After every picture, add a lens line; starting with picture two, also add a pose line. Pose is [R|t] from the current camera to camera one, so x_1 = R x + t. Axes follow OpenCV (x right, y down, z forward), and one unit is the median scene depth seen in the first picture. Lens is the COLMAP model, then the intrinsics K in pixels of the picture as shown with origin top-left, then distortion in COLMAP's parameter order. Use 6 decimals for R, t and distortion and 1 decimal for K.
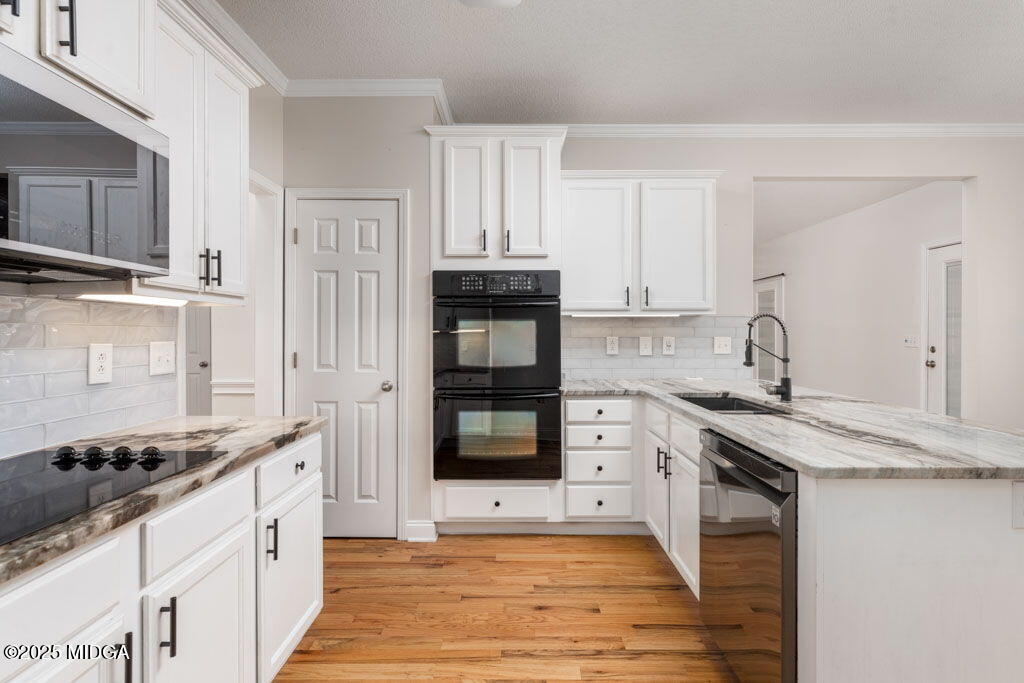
lens RADIAL K [[474.0, 0, 512.0], [0, 474.0, 341.5], [0, 0, 1]] dist [0.001661, 0.000529]
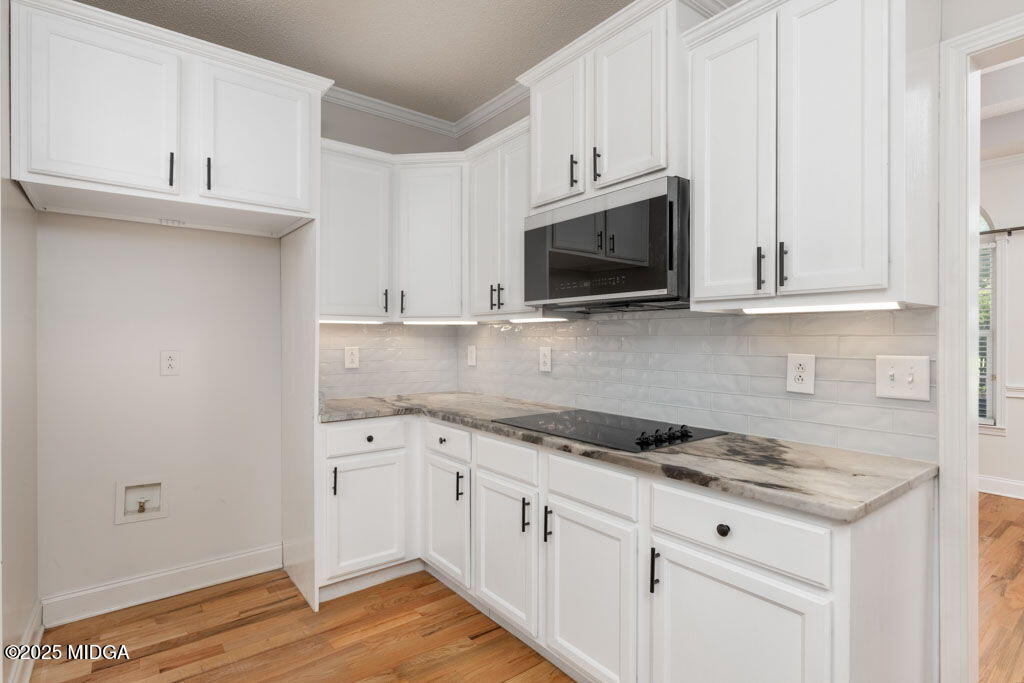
lens RADIAL K [[506.8, 0, 512.0], [0, 506.8, 341.5], [0, 0, 1]] dist [-0.000718, 0.000022]
pose [[-0.789942, -0.007556, -0.613134, 0.368565], [-0.016010, 0.999837, 0.008305, -0.027281], [0.612972, 0.016377, -0.789935, 1.940650]]
